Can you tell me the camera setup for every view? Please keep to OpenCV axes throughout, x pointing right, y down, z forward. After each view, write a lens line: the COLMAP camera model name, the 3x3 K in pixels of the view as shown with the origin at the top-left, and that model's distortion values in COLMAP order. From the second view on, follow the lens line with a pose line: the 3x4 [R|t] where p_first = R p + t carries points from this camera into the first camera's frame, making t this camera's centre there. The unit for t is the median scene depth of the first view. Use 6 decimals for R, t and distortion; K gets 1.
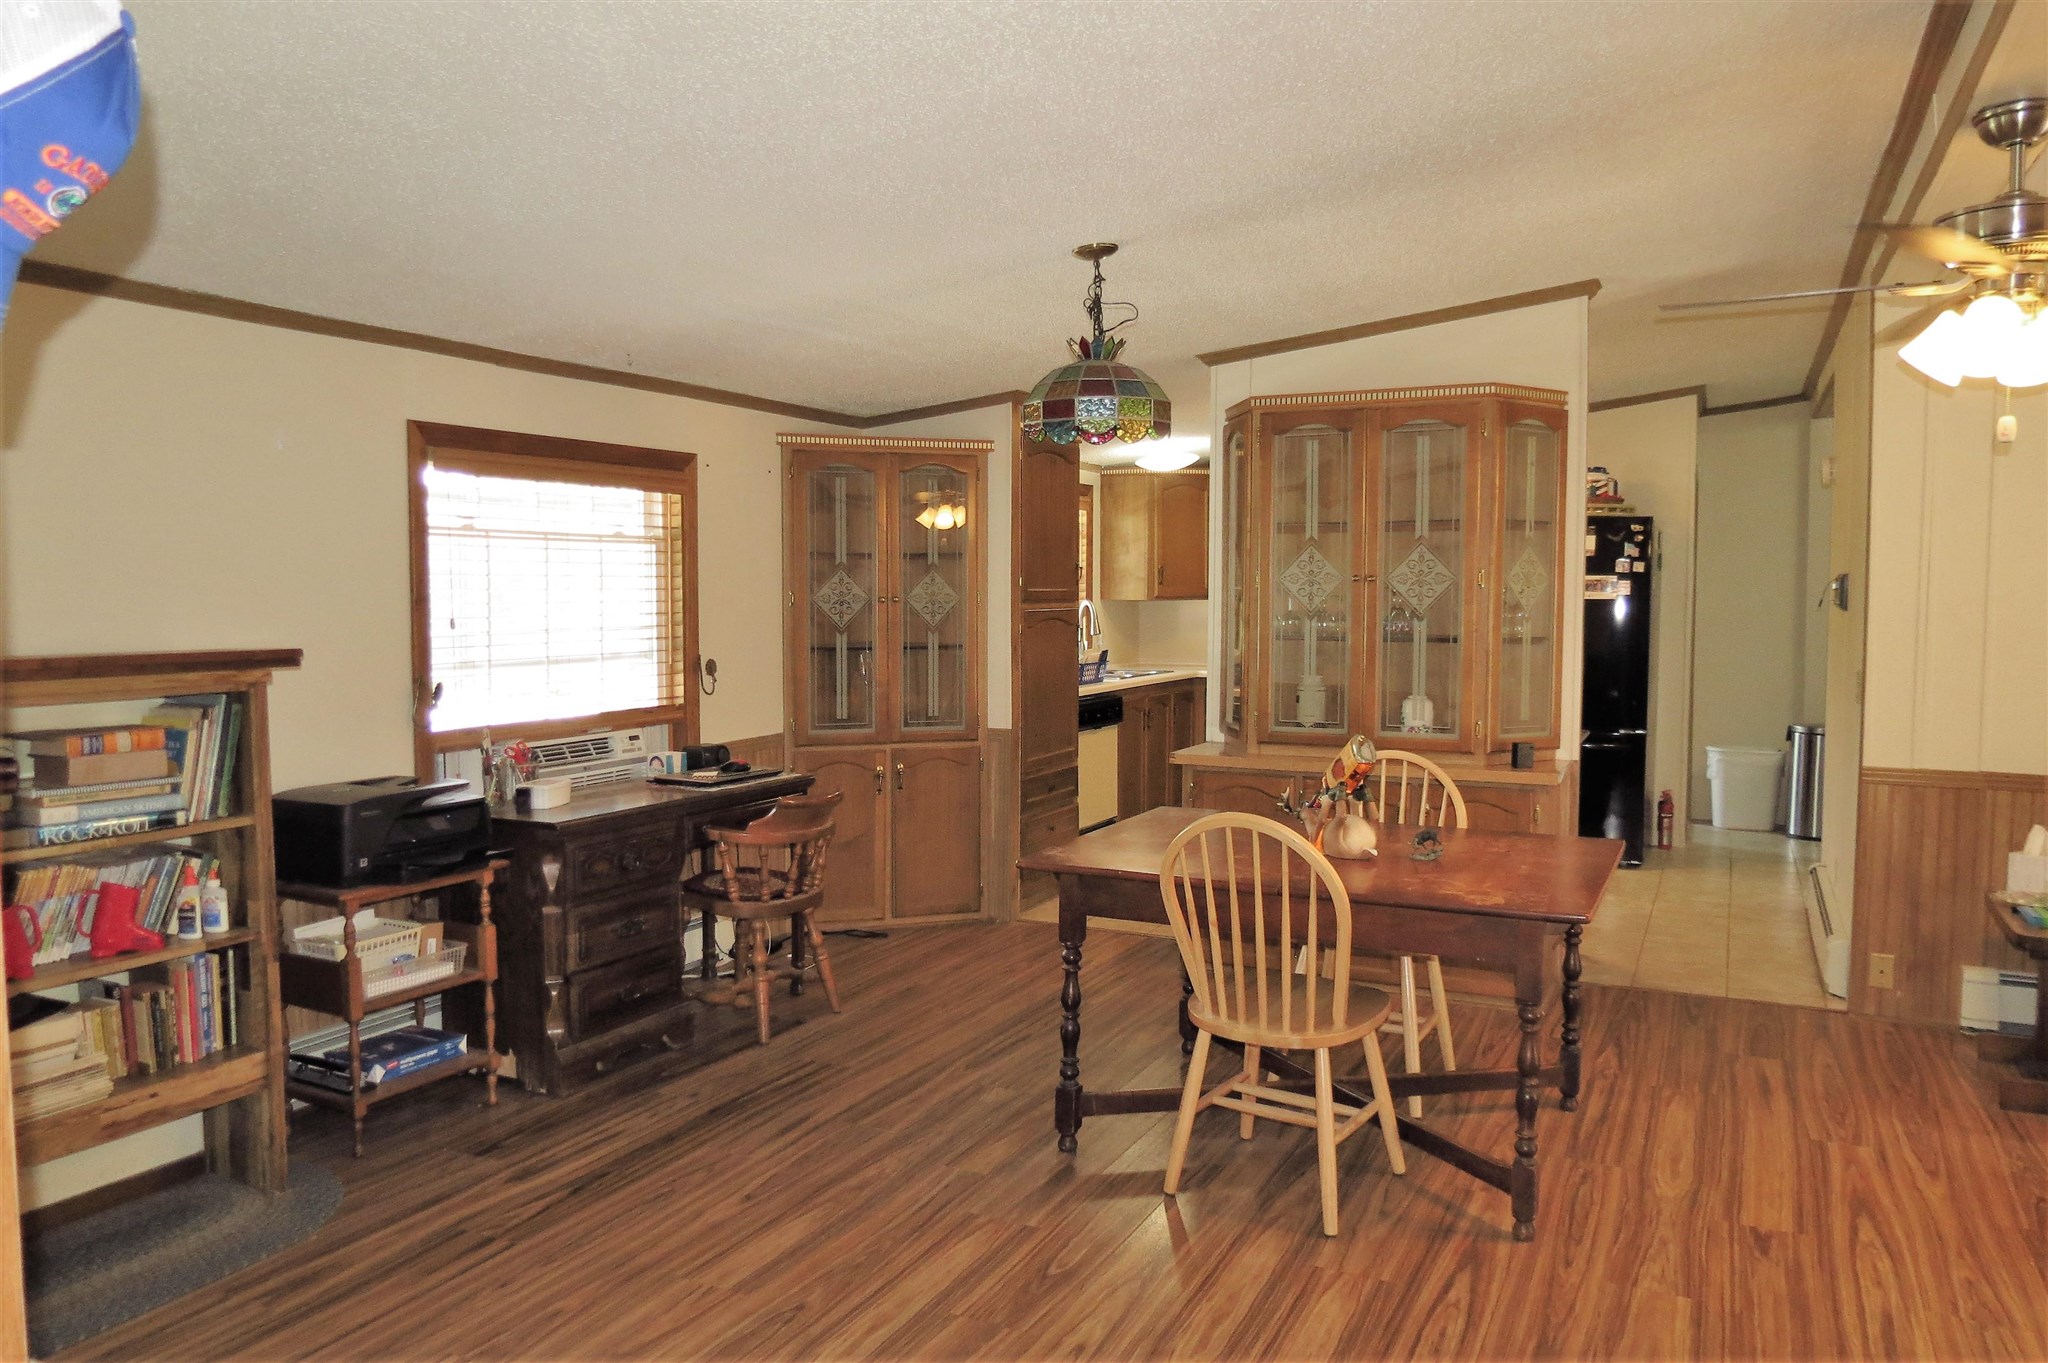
lens RADIAL K [[1473.0, 0, 1030.0], [0, 1473.0, 680.8], [0, 0, 1]] dist [-0.028024, 0.016864]
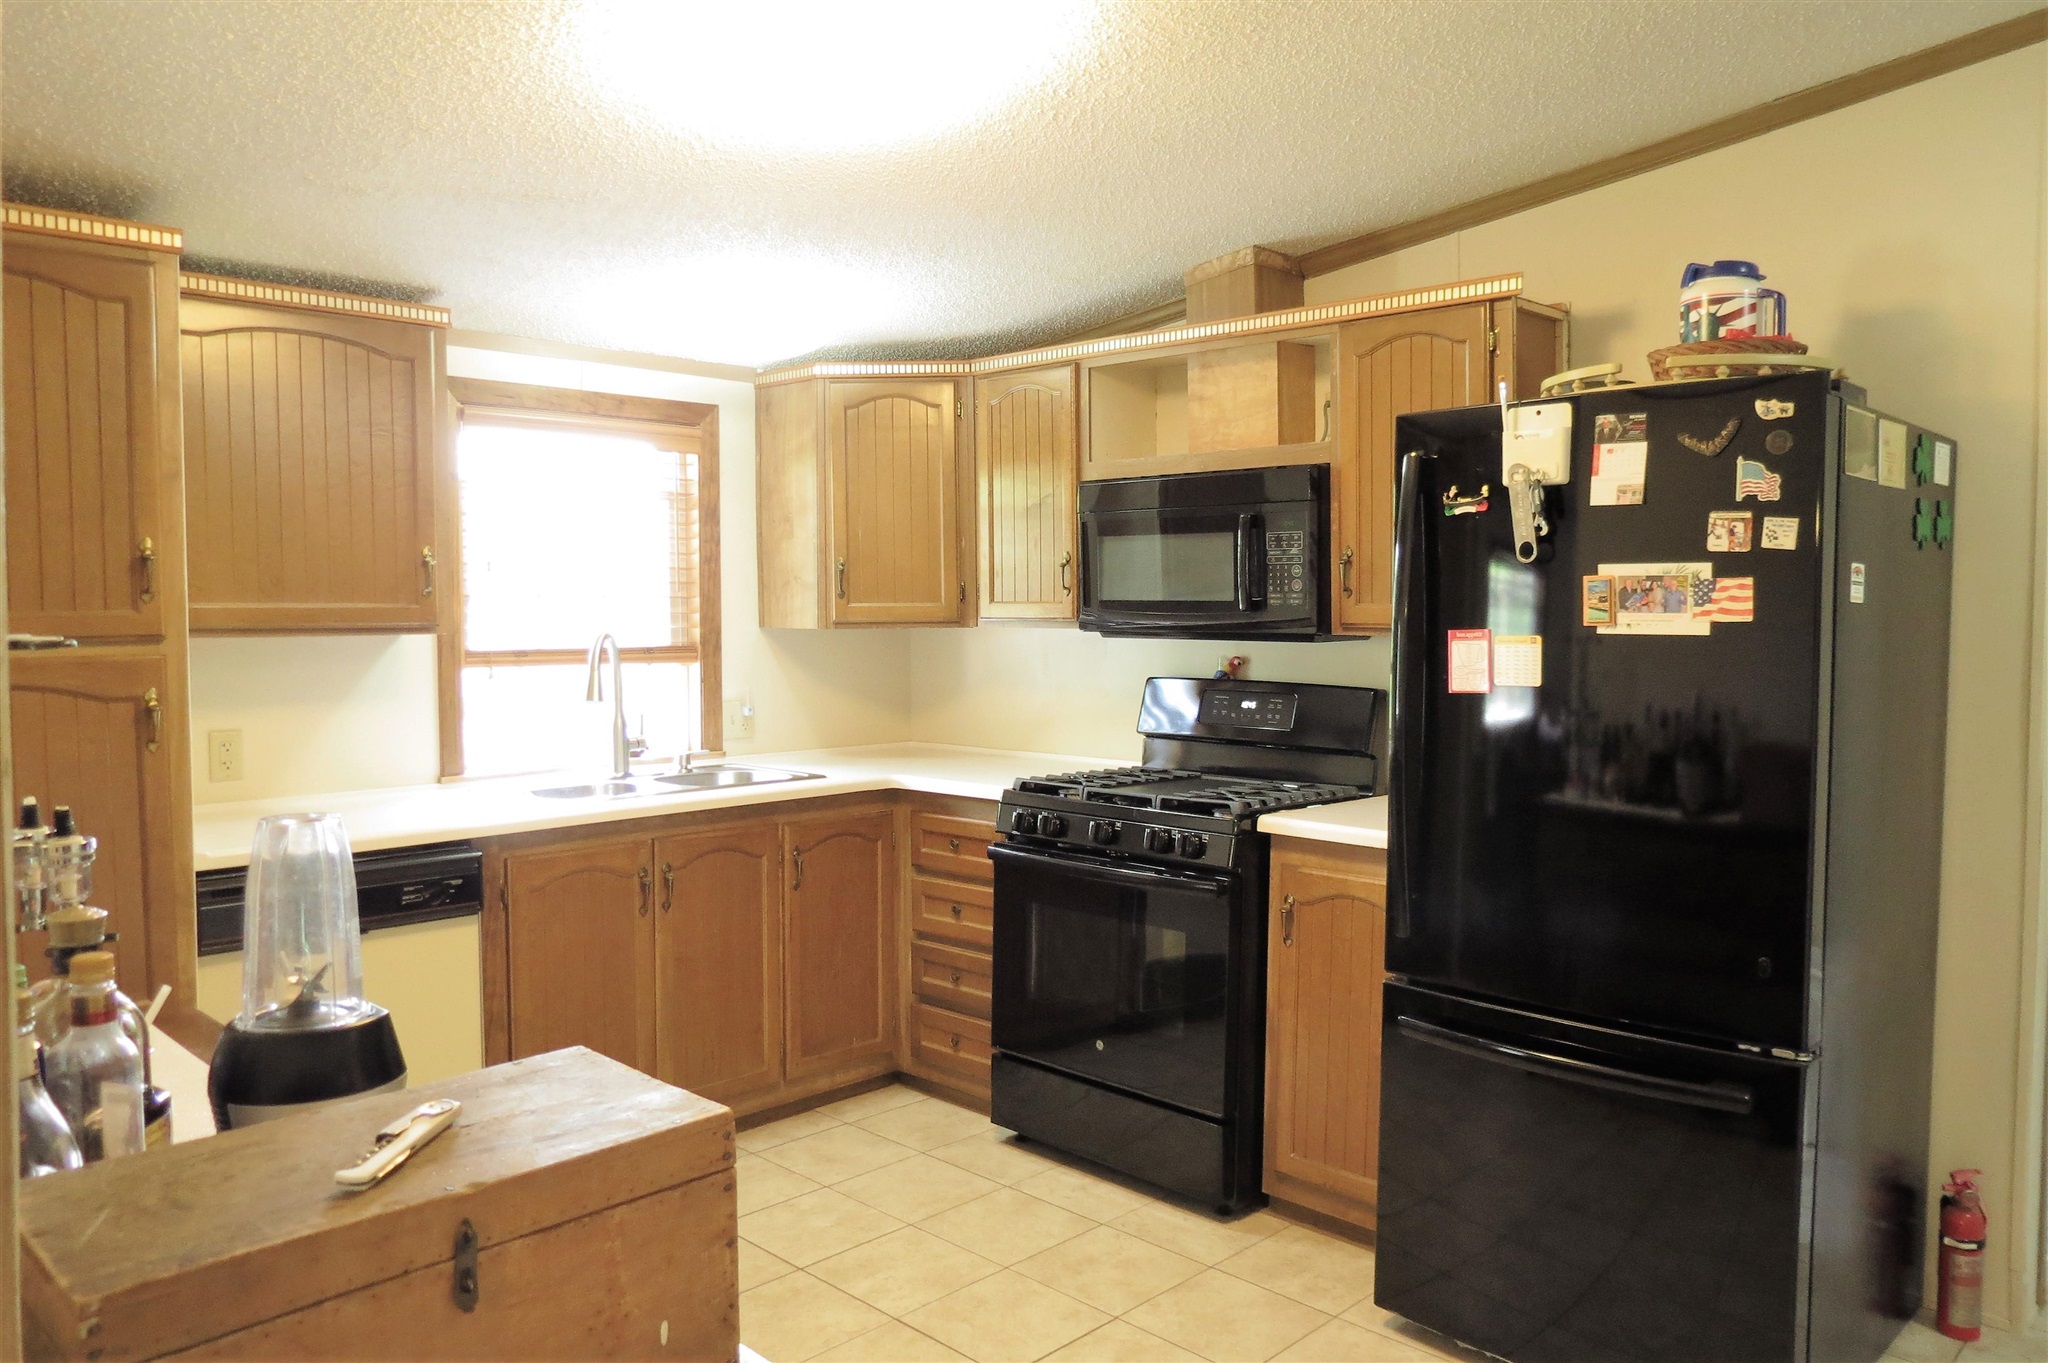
lens RADIAL K [[1473.0, 0, 1014.8], [0, 1473.0, 682.6], [0, 0, 1]] dist [-0.028024, 0.016864]
pose [[0.949678, 0.014582, -0.312888, 0.356377], [-0.018256, 0.999794, -0.008815, -0.039978], [0.312695, 0.014084, 0.949749, 0.649845]]
